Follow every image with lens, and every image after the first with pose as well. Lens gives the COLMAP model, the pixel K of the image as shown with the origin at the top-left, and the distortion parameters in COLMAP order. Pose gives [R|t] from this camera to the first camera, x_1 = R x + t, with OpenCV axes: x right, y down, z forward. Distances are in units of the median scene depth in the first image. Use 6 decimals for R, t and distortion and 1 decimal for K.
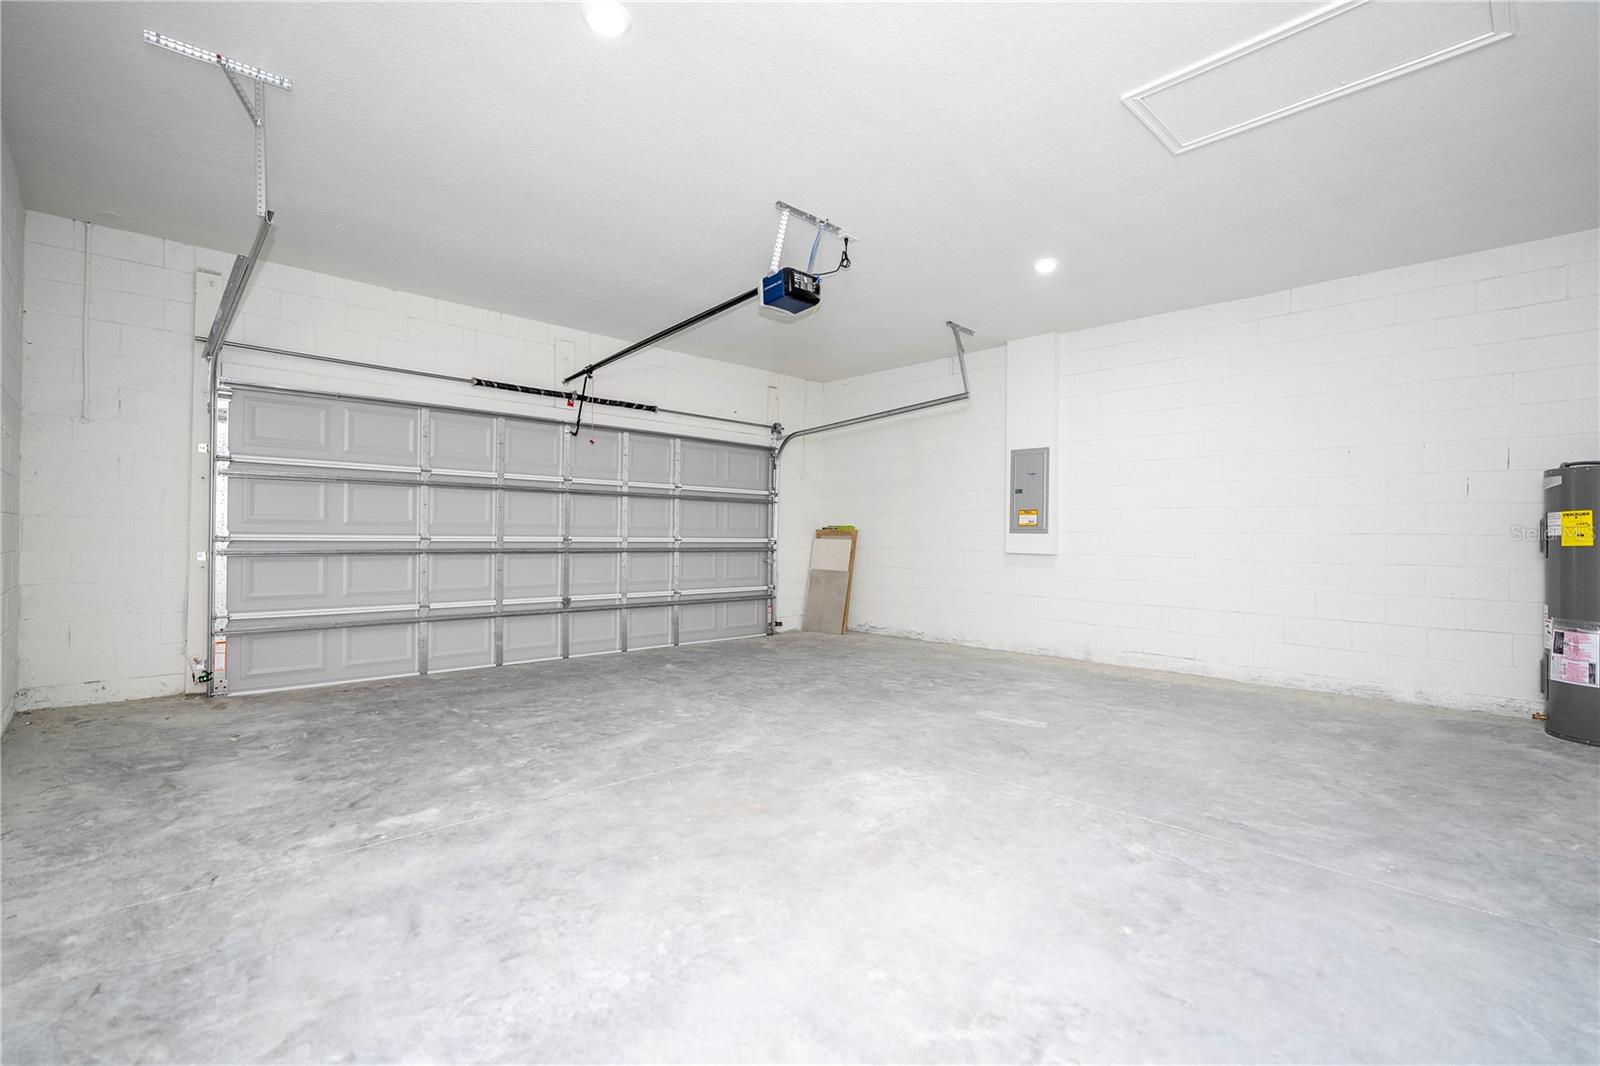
lens RADIAL K [[720.9, 0, 809.3], [0, 720.9, 533.3], [0, 0, 1]] dist [-0.000734, 0.000149]
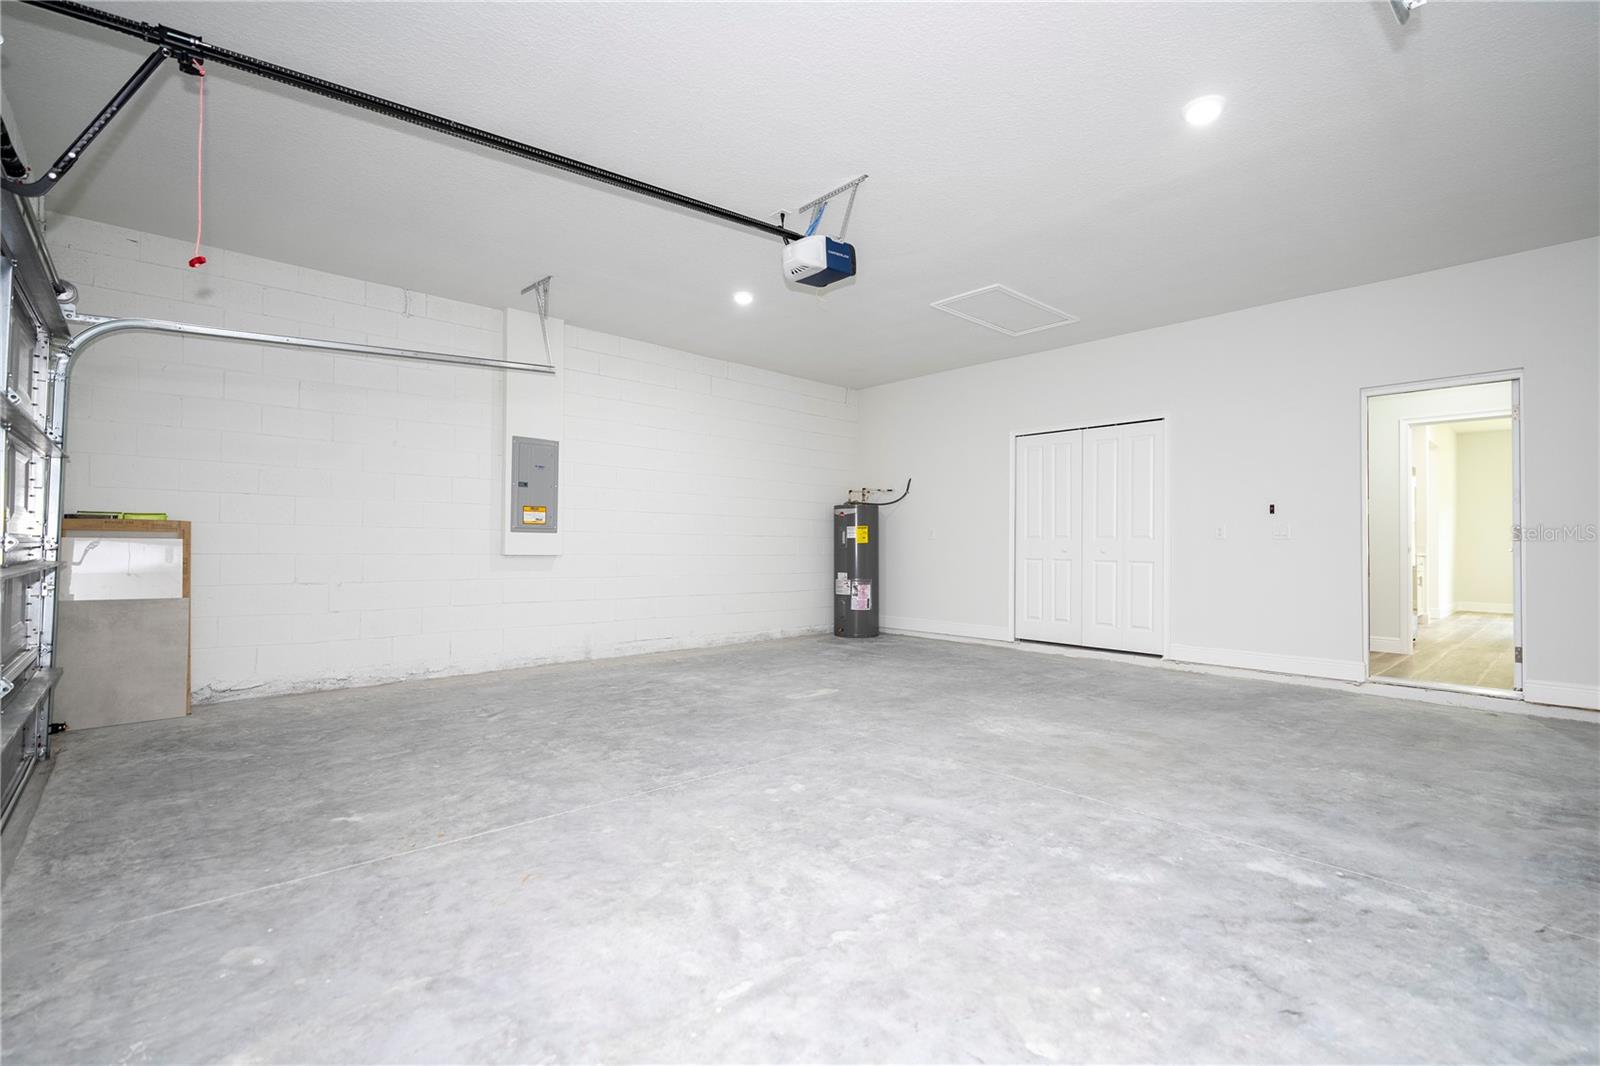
lens RADIAL K [[720.9, 0, 809.0], [0, 720.9, 534.5], [0, 0, 1]] dist [-0.000734, 0.000149]
pose [[0.020221, 0.003267, 0.999790, -1.317782], [-0.014887, 0.999885, -0.002966, 0.000099], [-0.999685, -0.014824, 0.020267, 1.436353]]
